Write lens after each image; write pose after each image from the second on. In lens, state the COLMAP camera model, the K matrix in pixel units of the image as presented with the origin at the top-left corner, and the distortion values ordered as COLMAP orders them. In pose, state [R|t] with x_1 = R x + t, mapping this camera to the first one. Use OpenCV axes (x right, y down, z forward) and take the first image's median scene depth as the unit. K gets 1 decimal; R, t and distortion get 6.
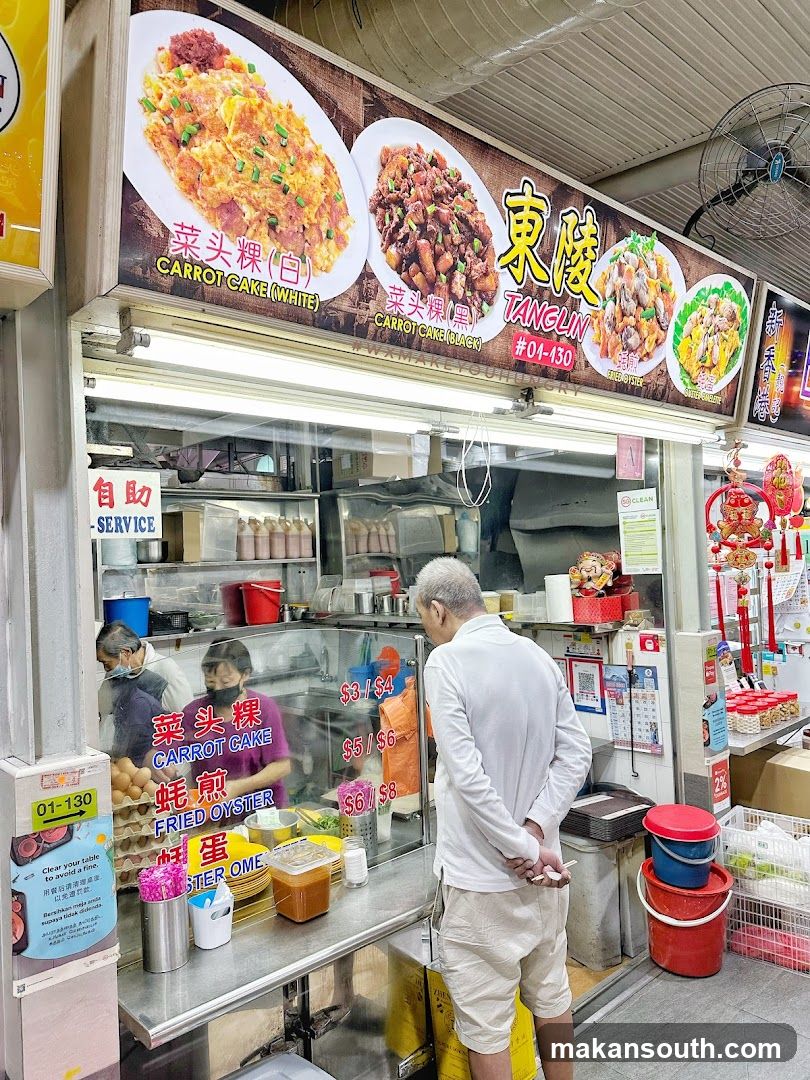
lens RADIAL K [[753.1, 0, 399.2], [0, 753.1, 545.2], [0, 0, 1]] dist [0.049263, -0.065877]
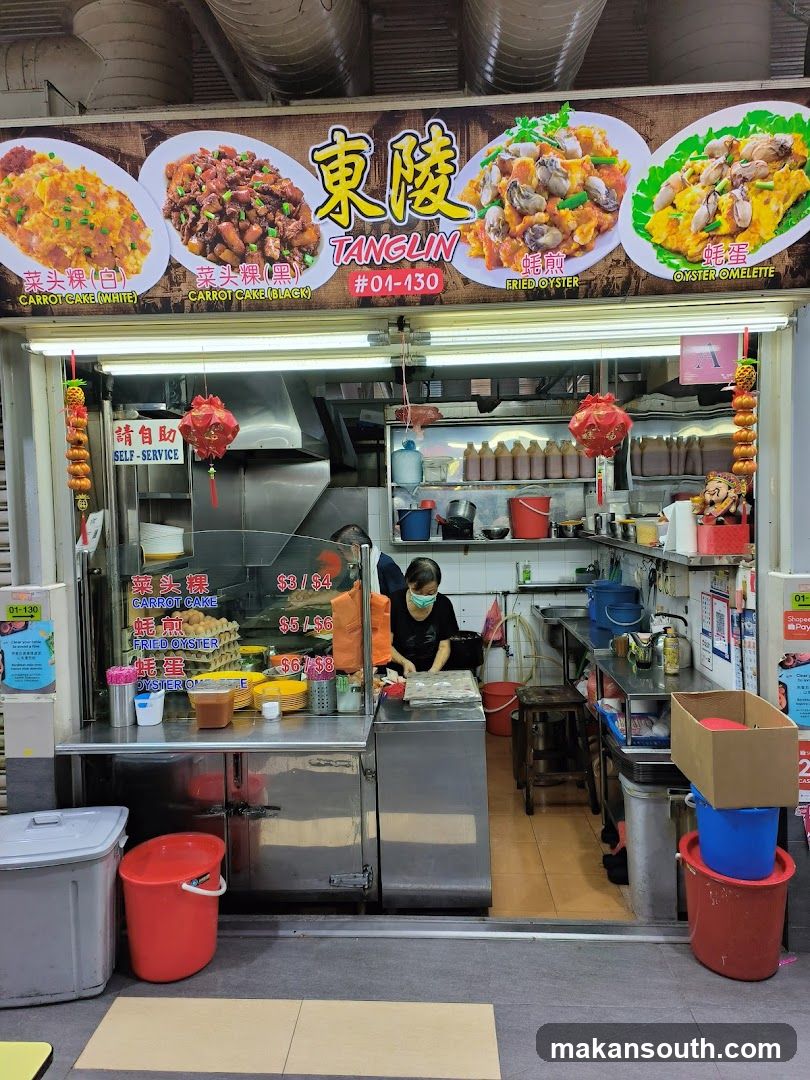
lens RADIAL K [[714.8, 0, 403.9], [0, 714.8, 533.3], [0, 0, 1]] dist [0.084467, -0.062276]
pose [[0.707103, 0.057030, -0.704807, 1.047588], [0.007959, 0.996037, 0.088580, 0.005555], [0.707066, -0.068244, 0.703847, 0.305130]]
